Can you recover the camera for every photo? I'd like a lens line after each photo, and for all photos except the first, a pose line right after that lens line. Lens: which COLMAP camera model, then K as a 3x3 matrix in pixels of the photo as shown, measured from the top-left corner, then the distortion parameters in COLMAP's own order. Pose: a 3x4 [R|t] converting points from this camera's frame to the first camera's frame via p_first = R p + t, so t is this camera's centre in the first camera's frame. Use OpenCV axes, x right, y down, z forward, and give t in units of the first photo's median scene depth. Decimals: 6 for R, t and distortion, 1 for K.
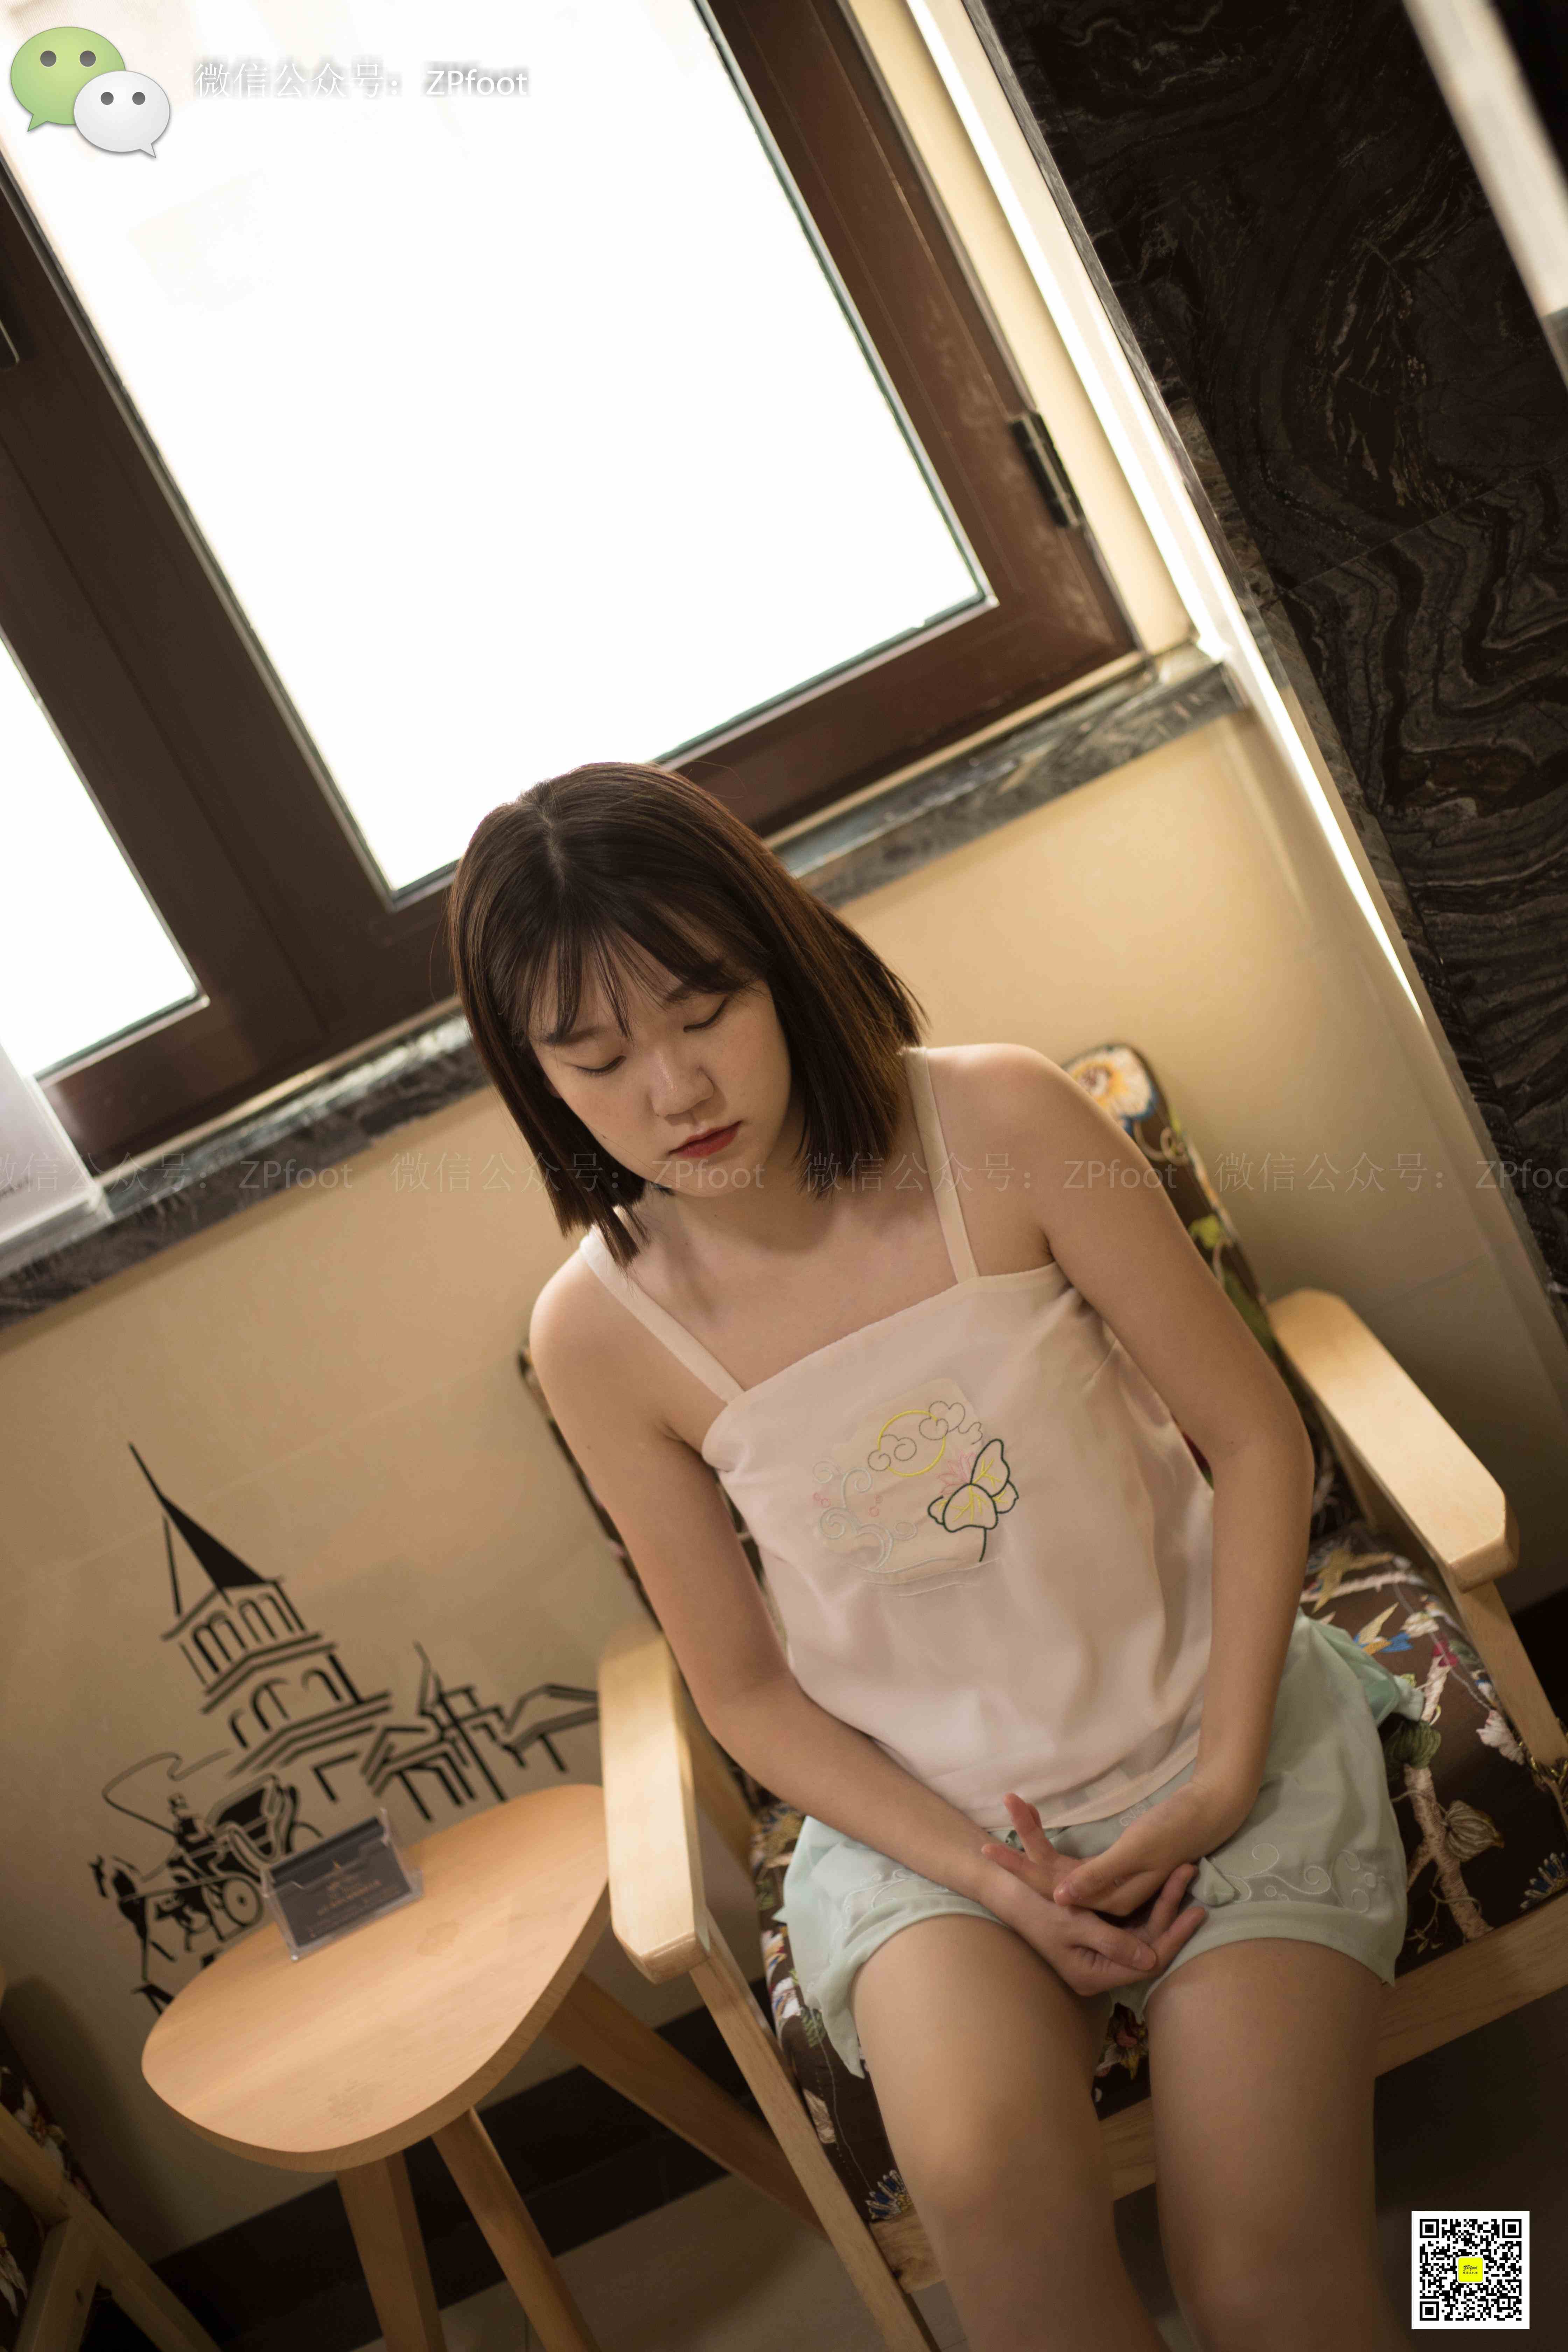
lens RADIAL K [[3439.7, 0, 787.9], [0, 3439.7, 1141.5], [0, 0, 1]] dist [-0.123884, 0.001926]
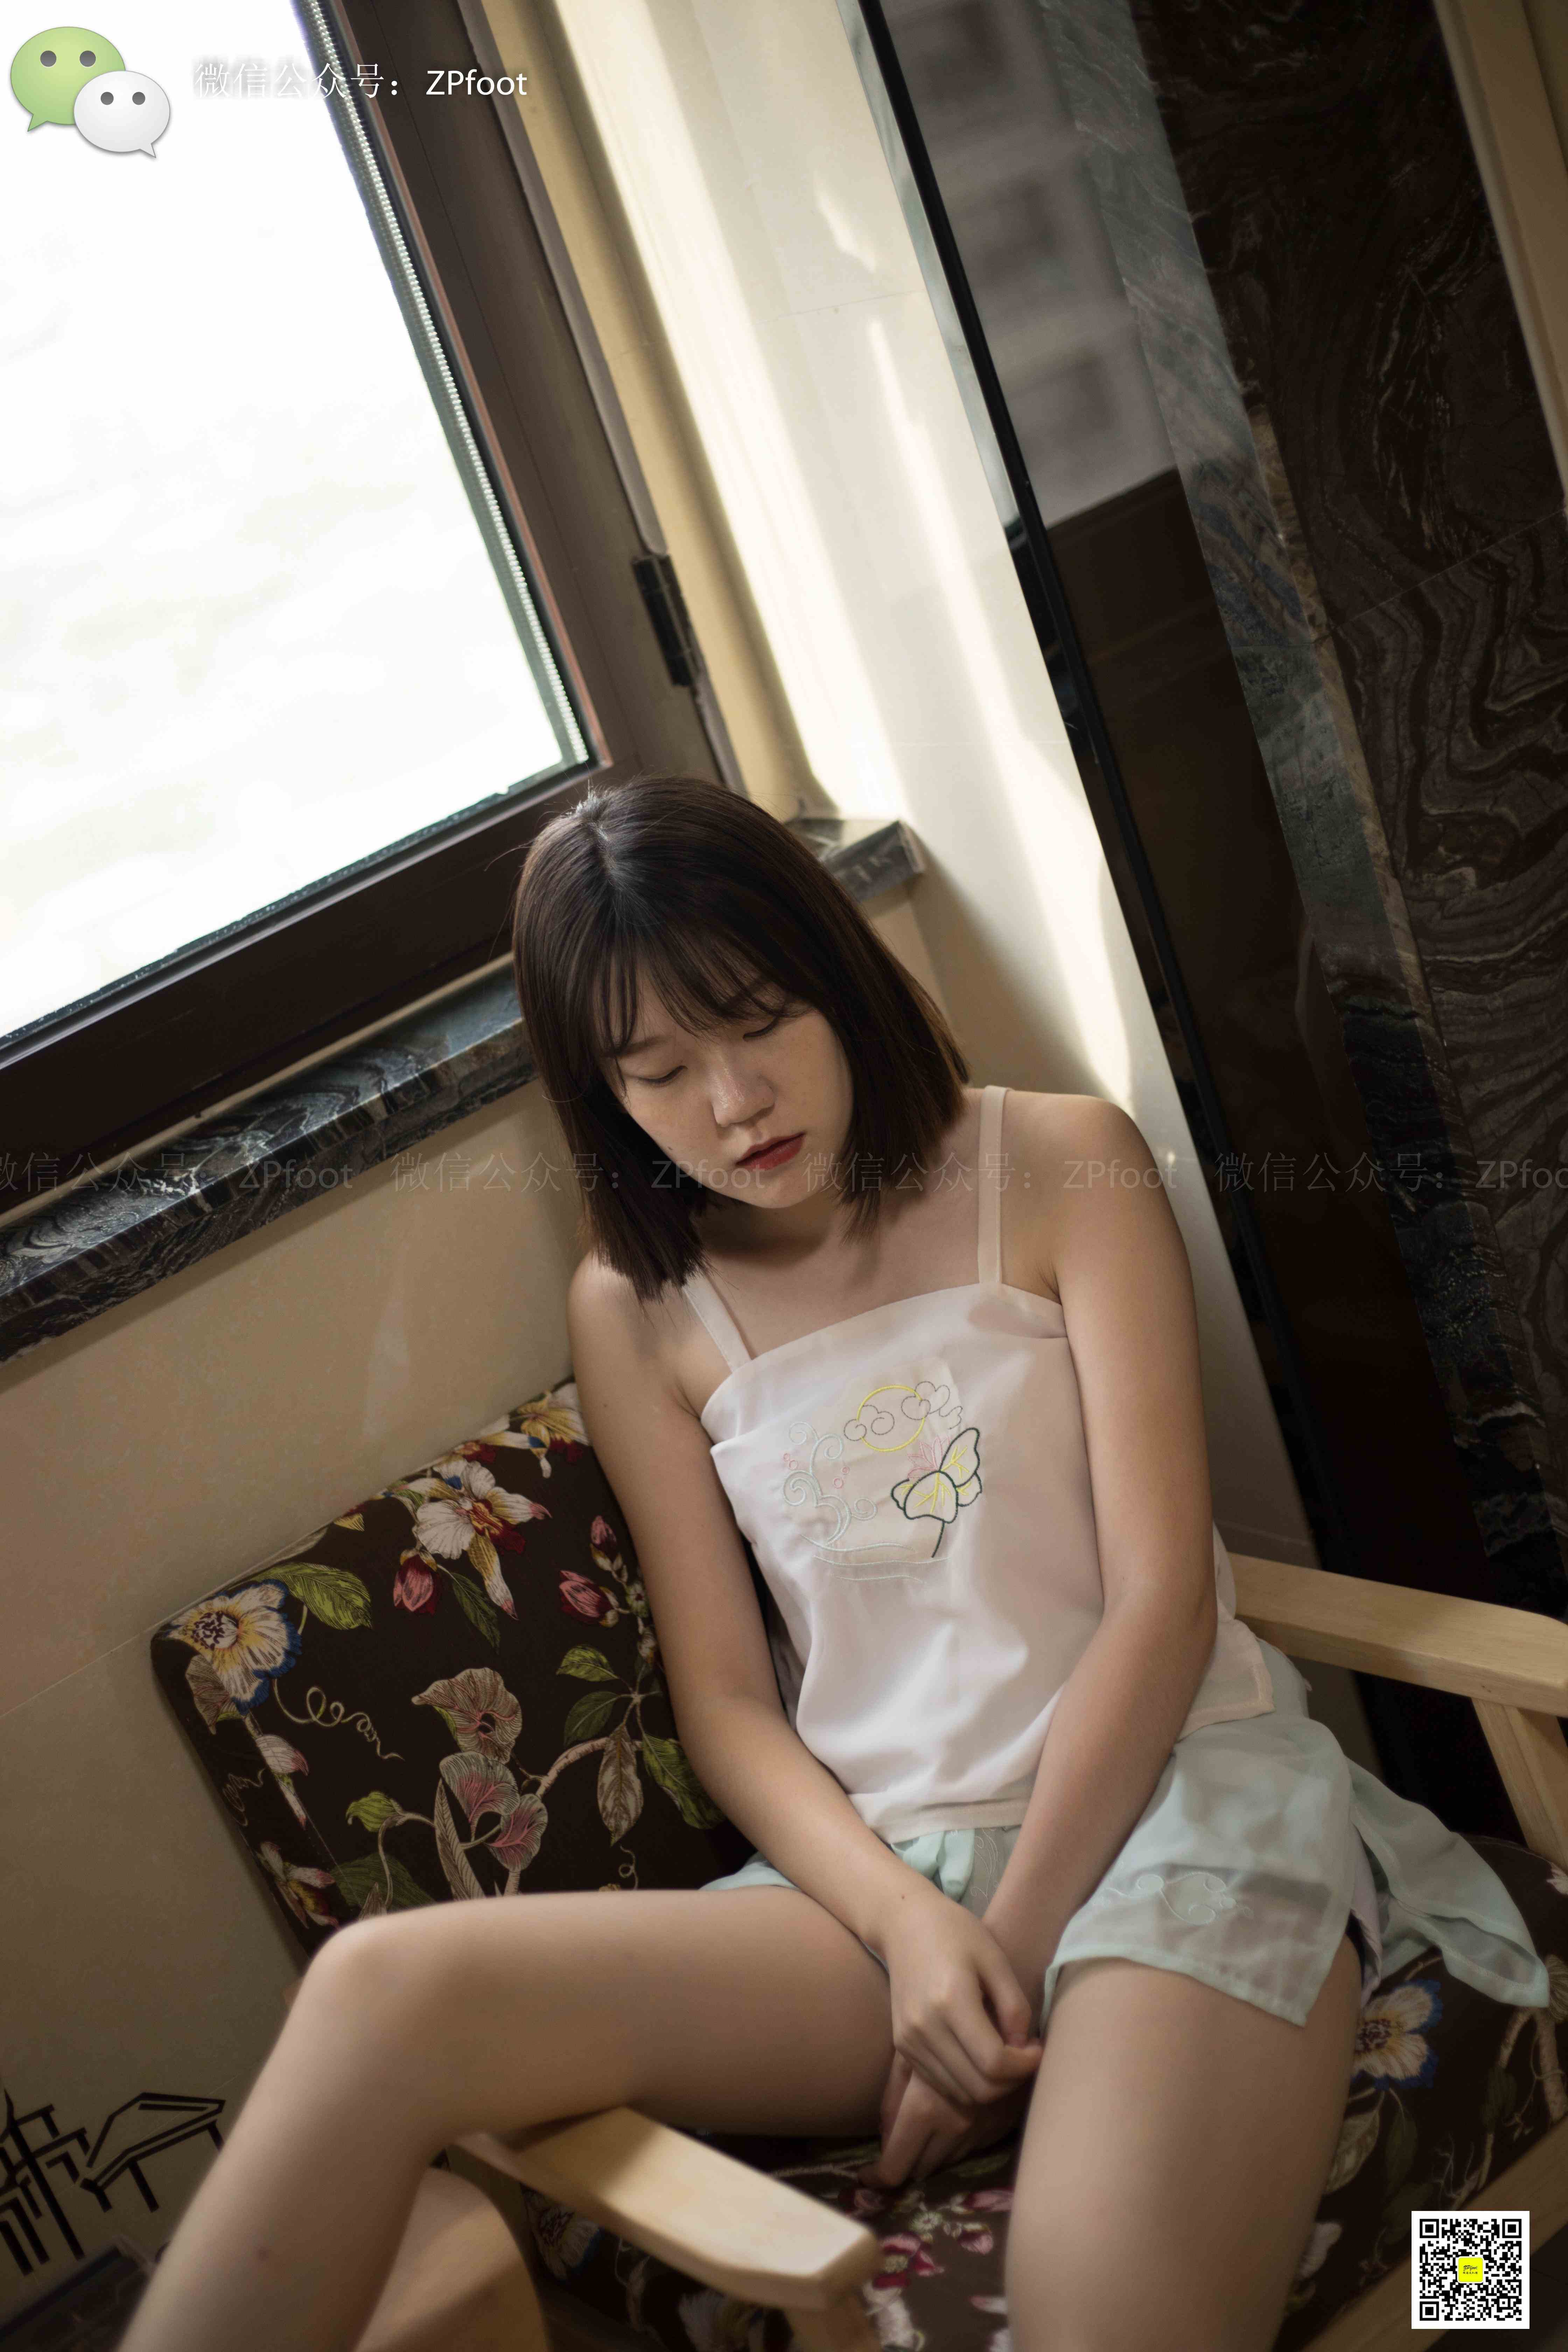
lens RADIAL K [[3439.7, 0, 787.9], [0, 3439.7, 1141.5], [0, 0, 1]] dist [-0.123884, 0.001926]
pose [[0.863606, 0.012991, 0.504000, -0.431350], [0.085010, 0.981603, -0.170966, 0.117181], [-0.496948, 0.190493, 0.846614, 0.305288]]
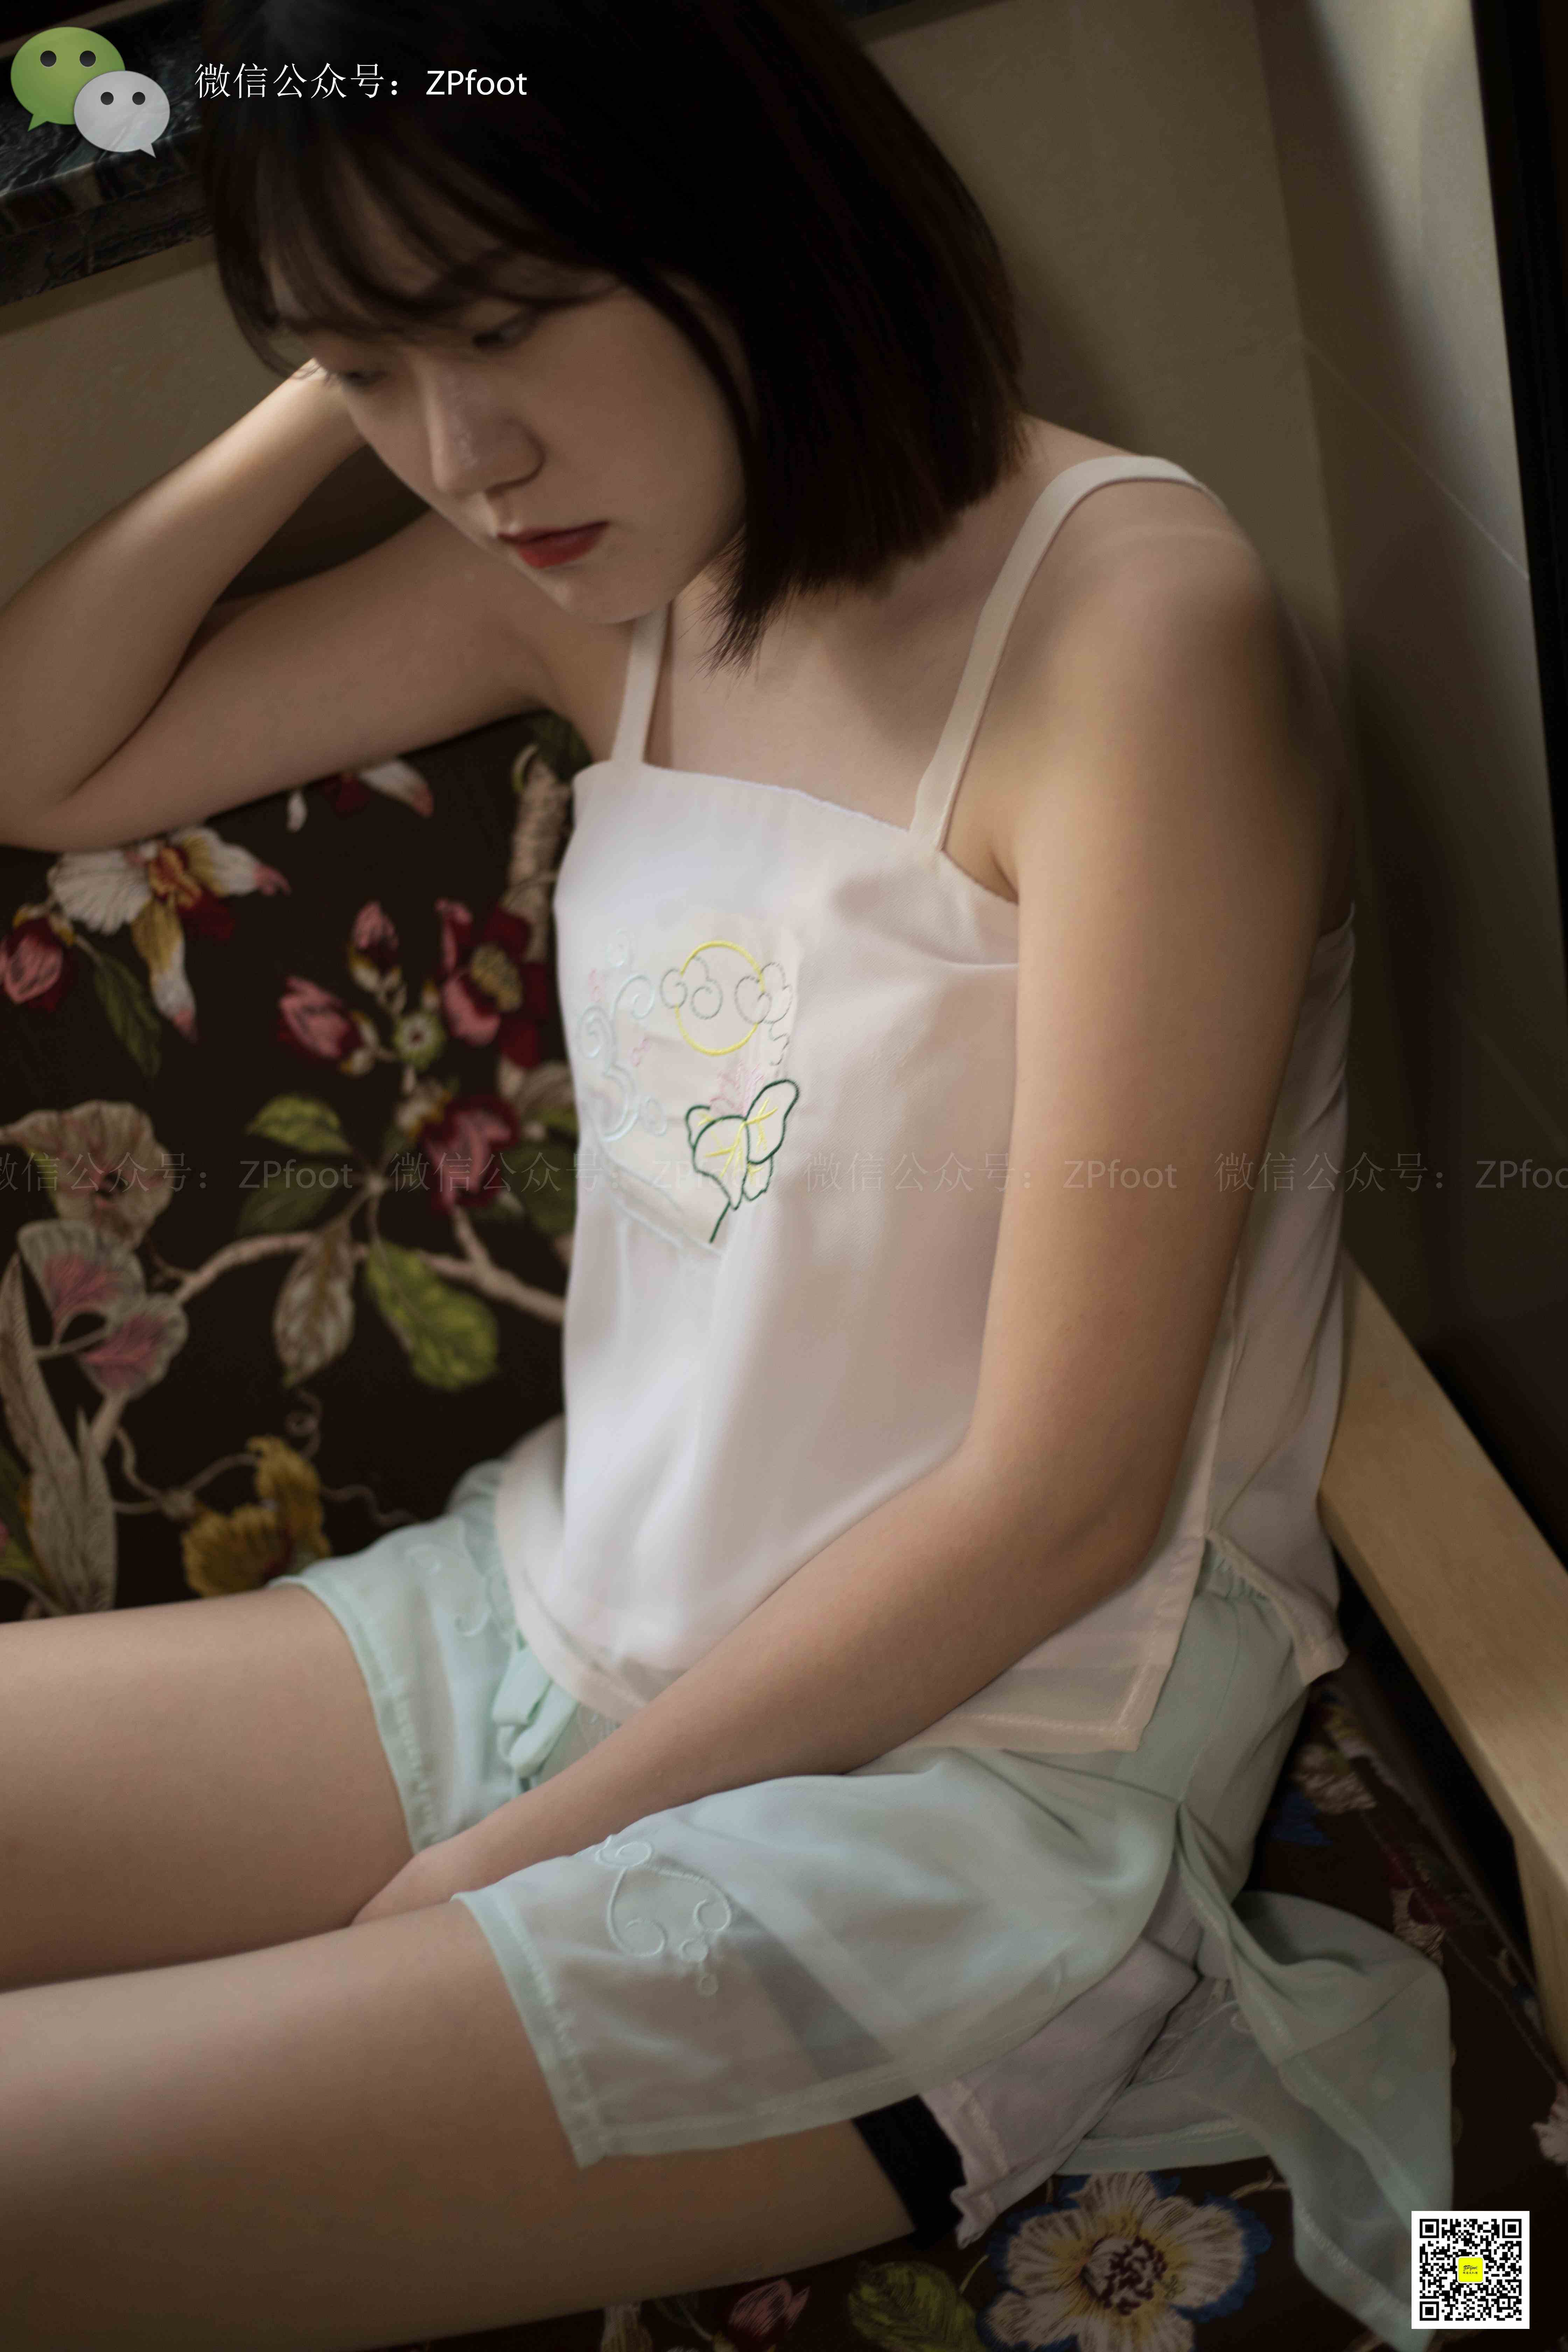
lens RADIAL K [[3287.2, 0, 782.4], [0, 3287.2, 1216.1], [0, 0, 1]] dist [-0.038738, -0.494457]
pose [[0.953037, 0.076912, 0.292924, -0.067118], [-0.169443, 0.937078, 0.305243, -0.095884], [-0.251016, -0.340541, 0.906103, 0.628369]]
